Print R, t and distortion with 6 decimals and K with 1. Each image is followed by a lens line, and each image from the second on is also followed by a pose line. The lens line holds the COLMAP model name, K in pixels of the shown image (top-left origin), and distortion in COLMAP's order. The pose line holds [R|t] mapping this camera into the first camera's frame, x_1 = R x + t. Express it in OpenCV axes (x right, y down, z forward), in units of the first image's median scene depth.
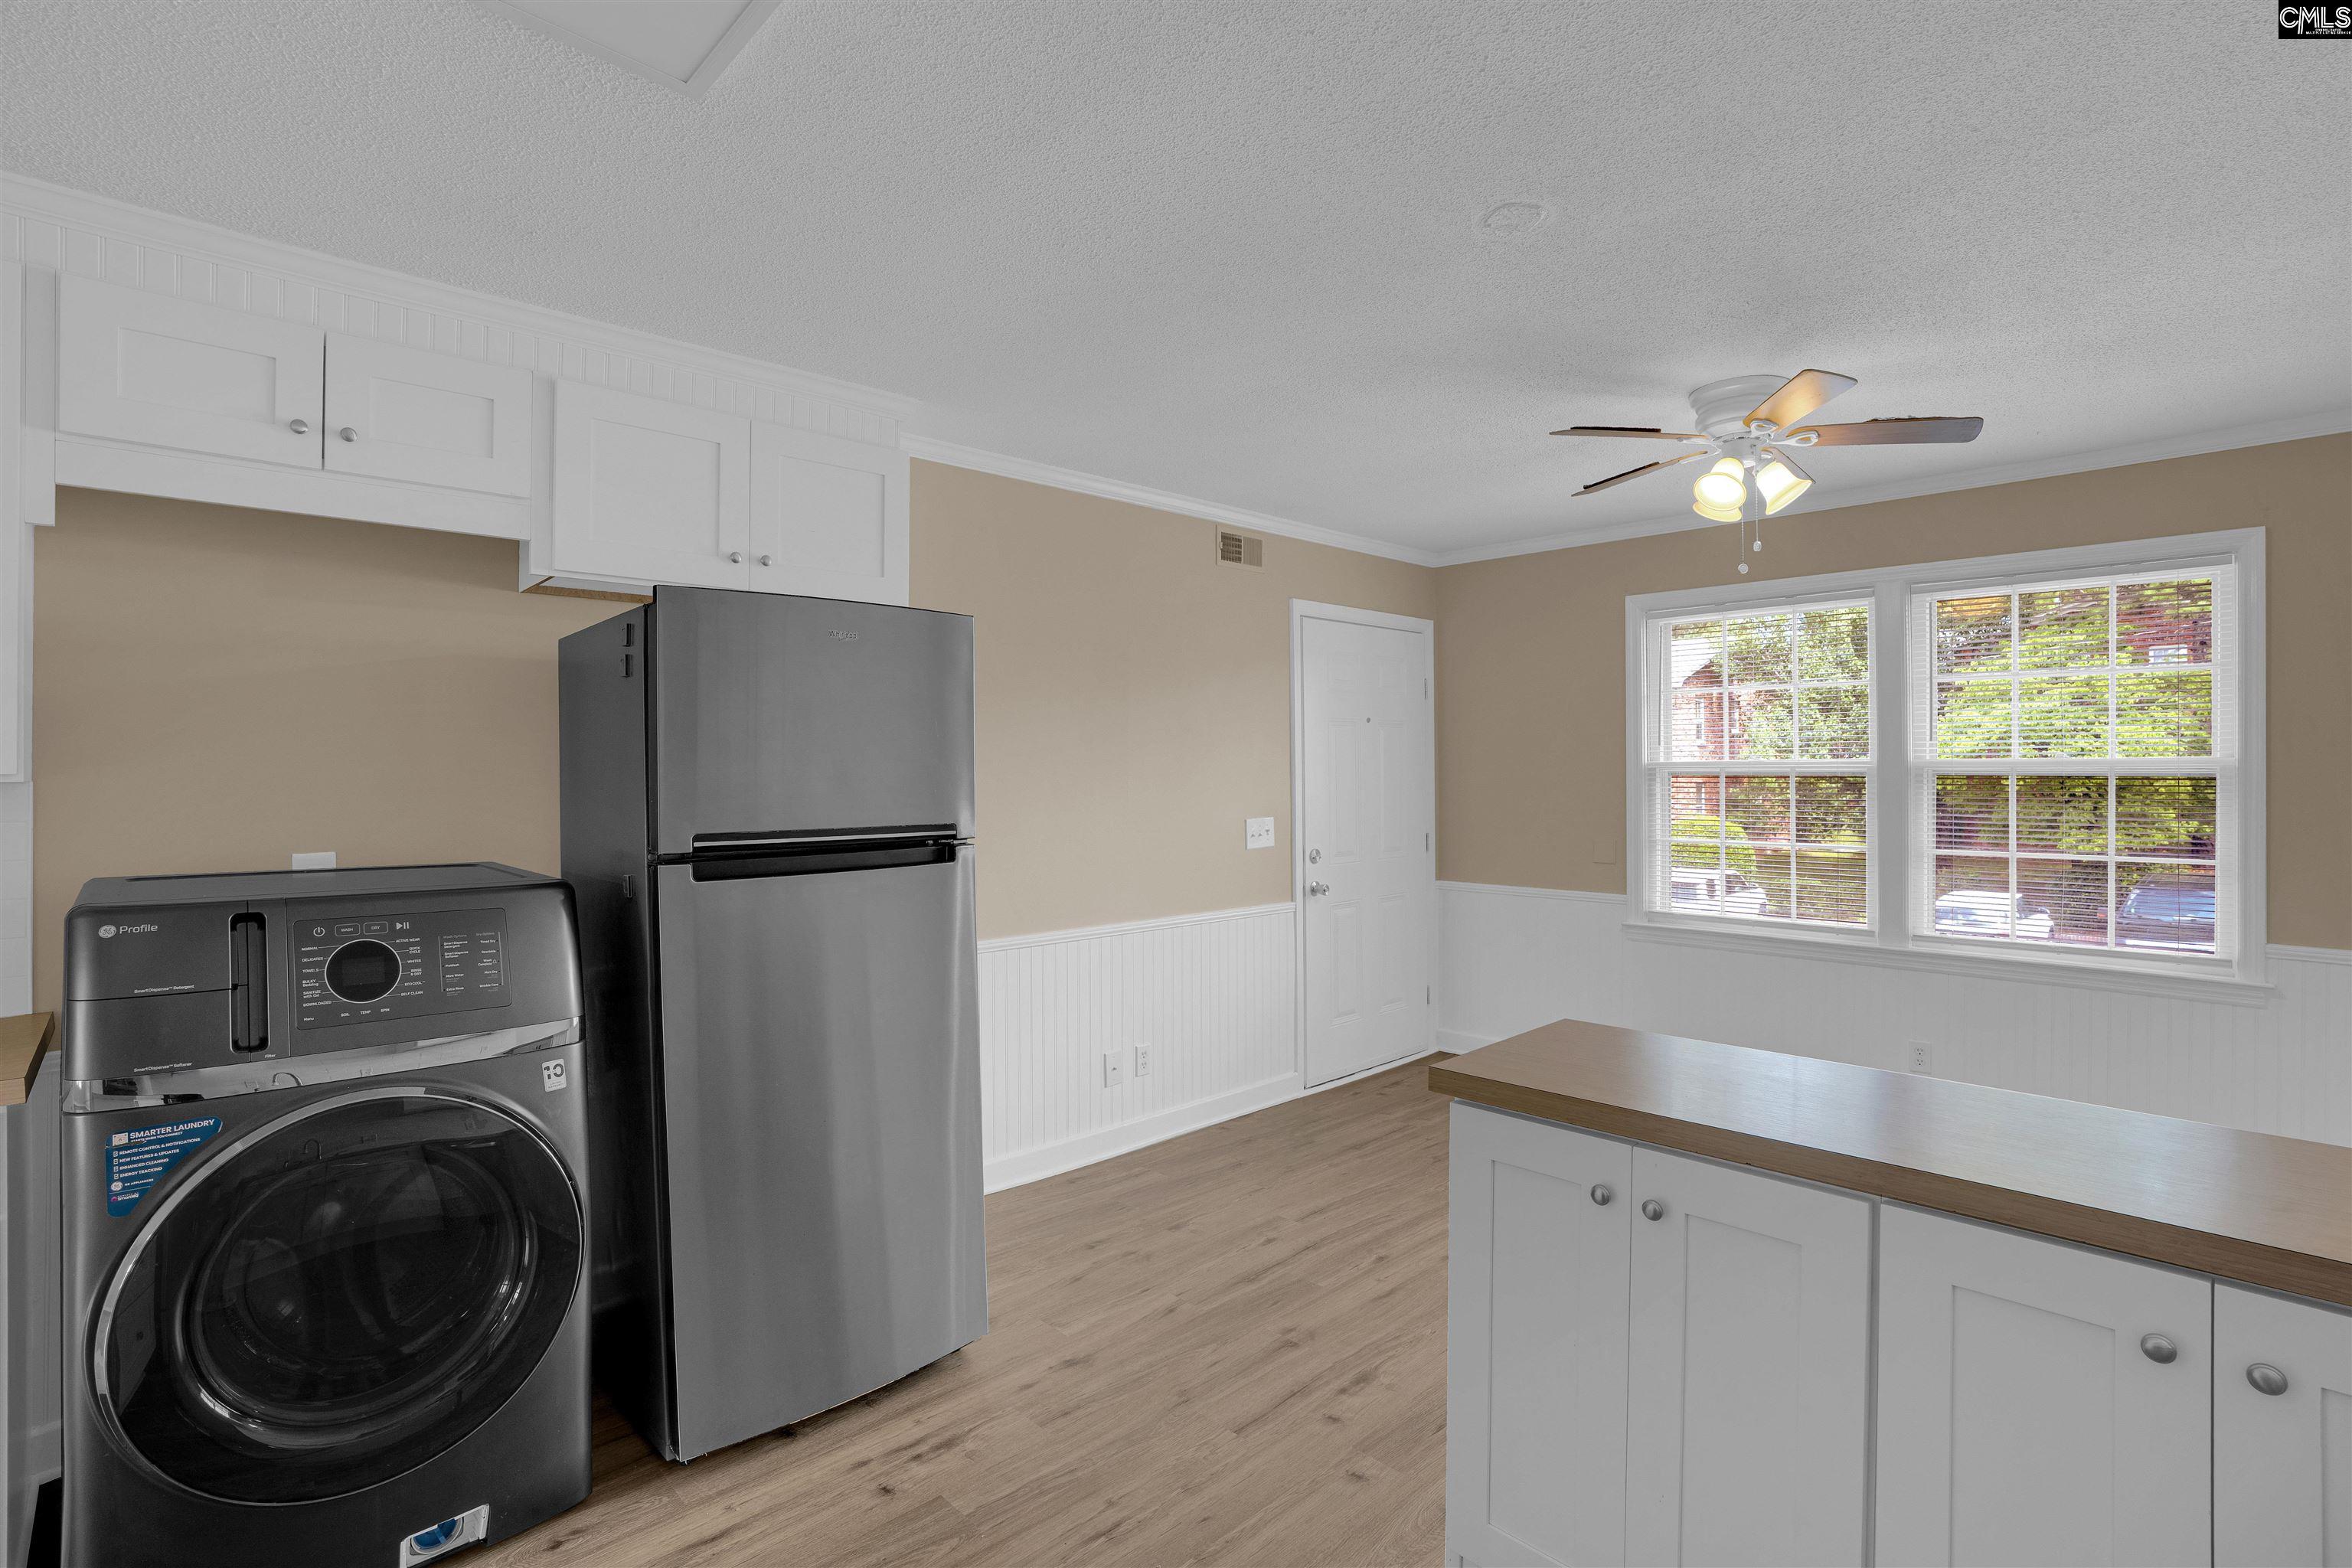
lens RADIAL K [[1106.8, 0, 1163.4], [0, 1106.8, 779.2], [0, 0, 1]] dist [-0.051240, 0.016982]
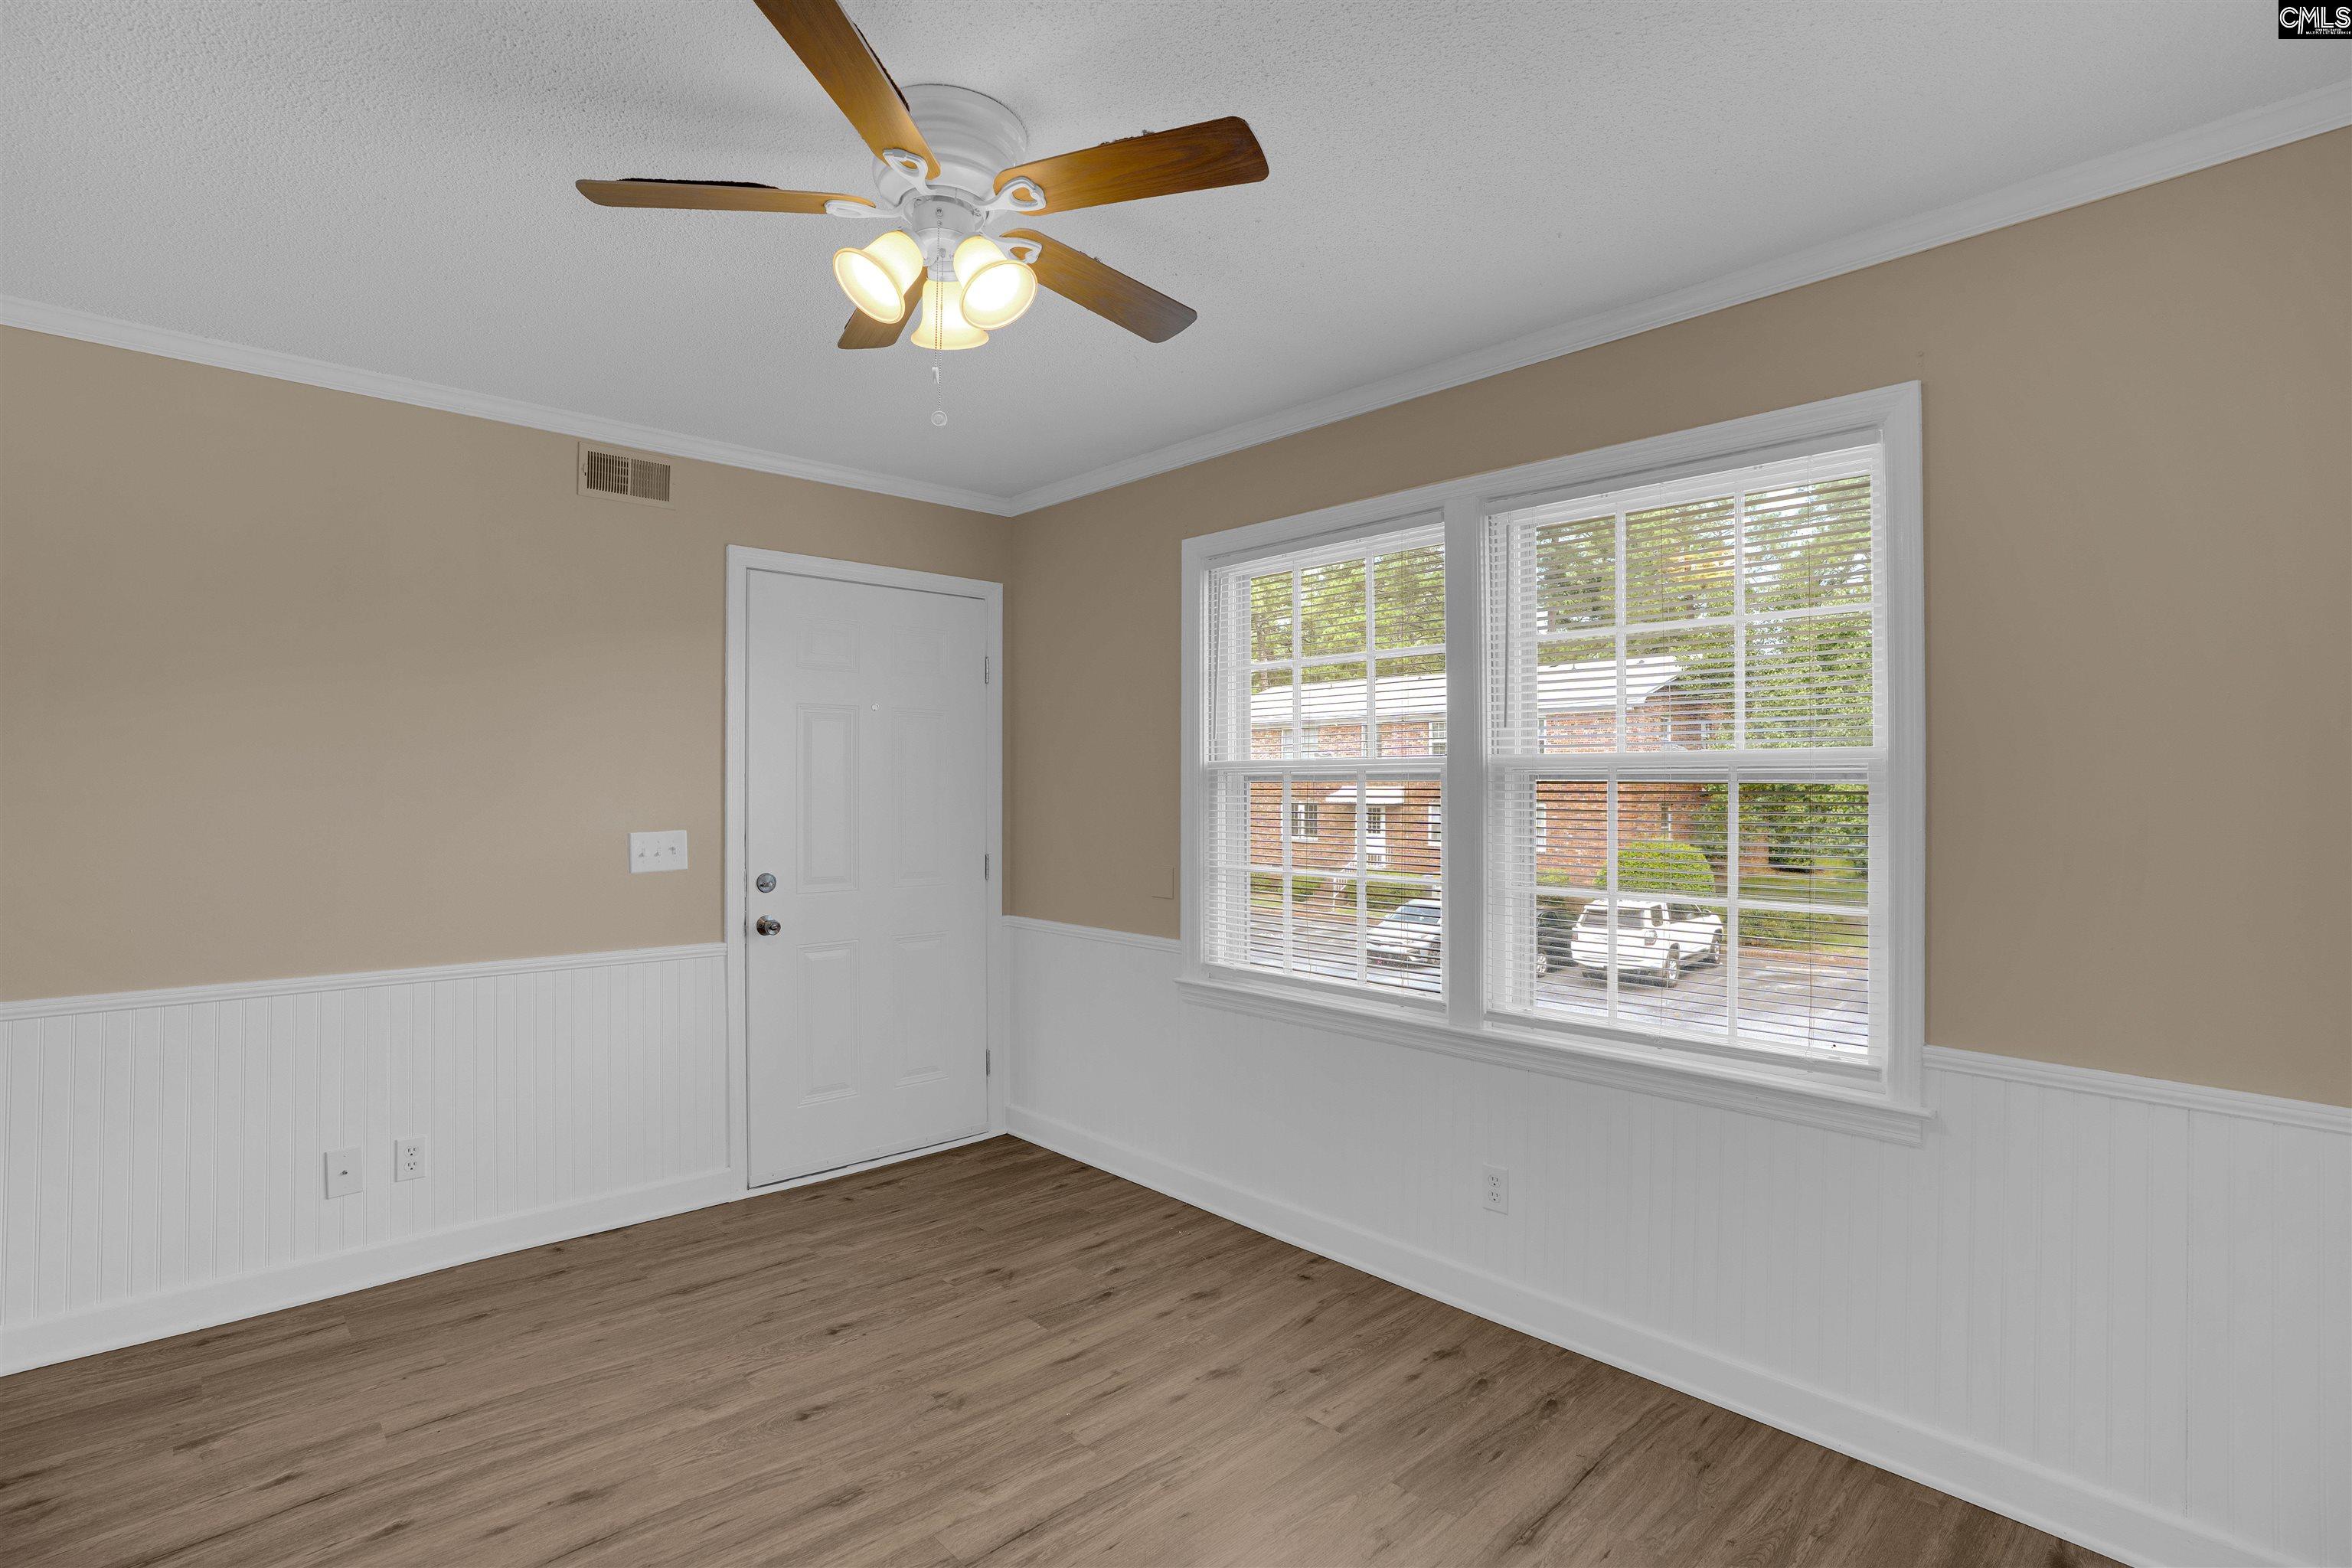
lens RADIAL K [[1106.8, 0, 1125.6], [0, 1106.8, 781.5], [0, 0, 1]] dist [-0.051240, 0.016982]
pose [[0.999660, 0.007147, -0.025062, 0.412744], [-0.007494, 0.999877, -0.013790, 0.008465], [0.024960, 0.013973, 0.999591, 0.252911]]
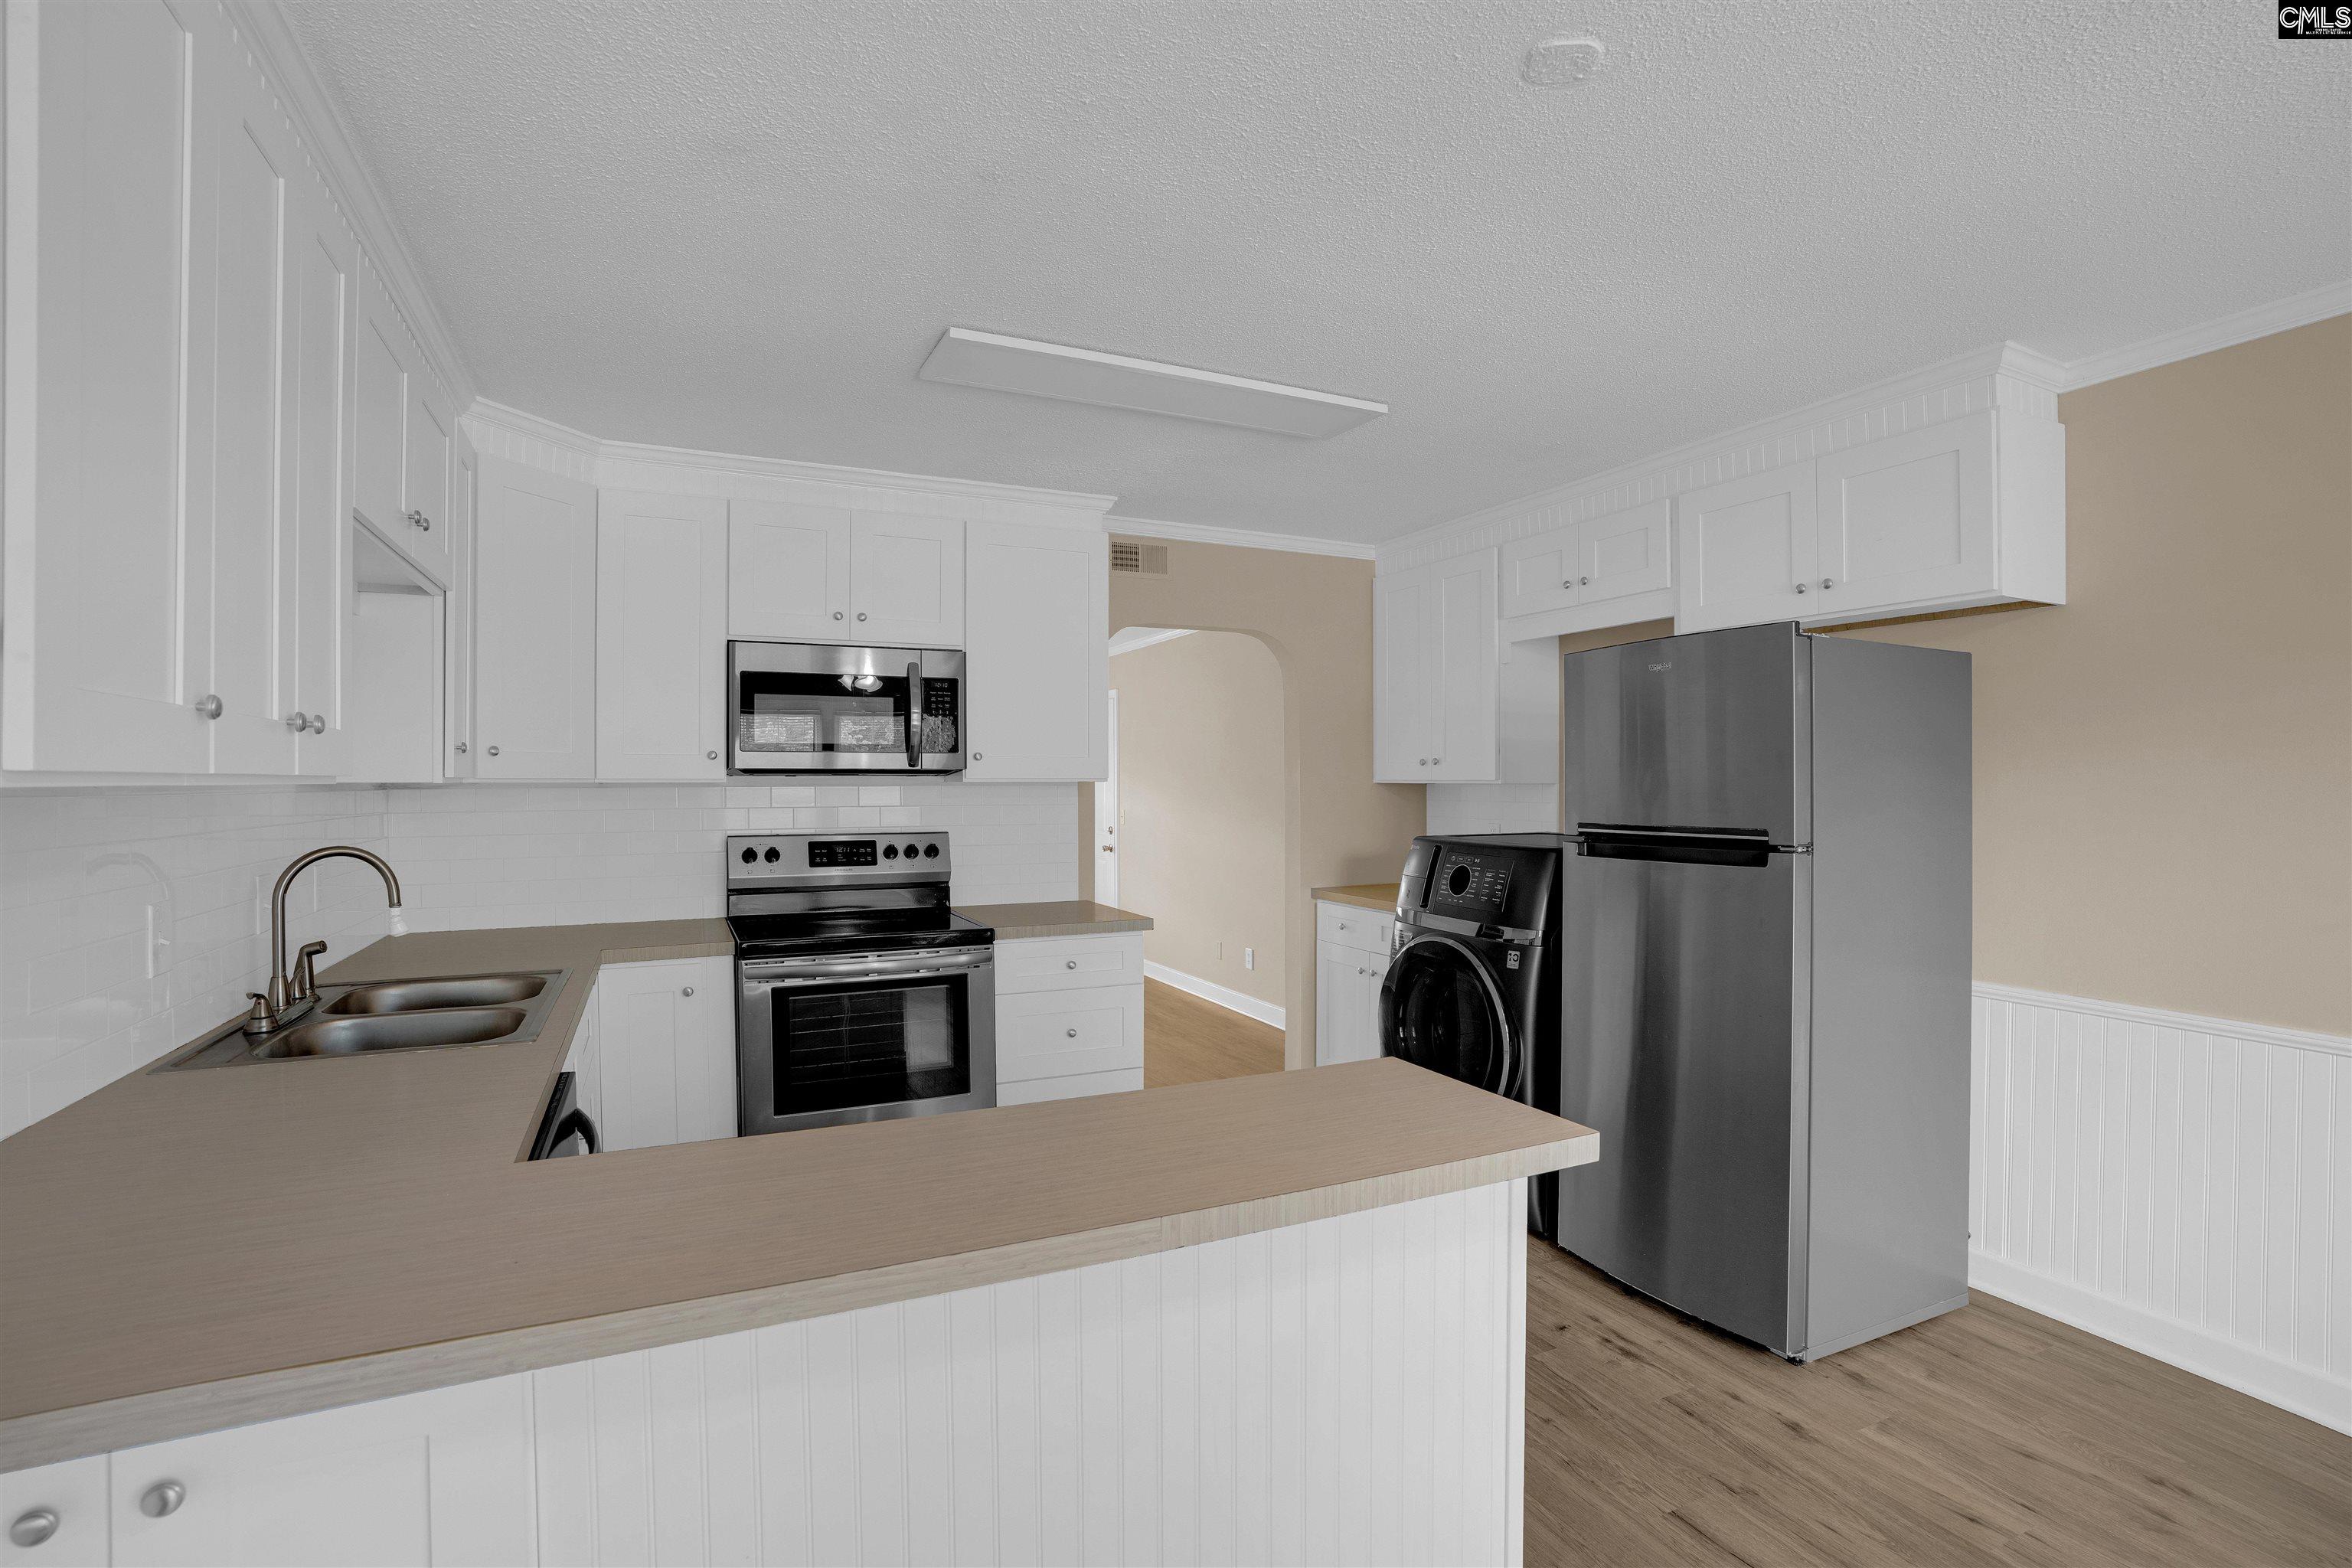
lens RADIAL K [[1106.8, 0, 1169.5], [0, 1106.8, 790.4], [0, 0, 1]] dist [-0.051240, 0.016982]
pose [[-0.316112, 0.020873, -0.948492, 1.066535], [0.006896, 0.999782, 0.019703, -0.023257], [0.948697, -0.000313, -0.316187, 0.909108]]
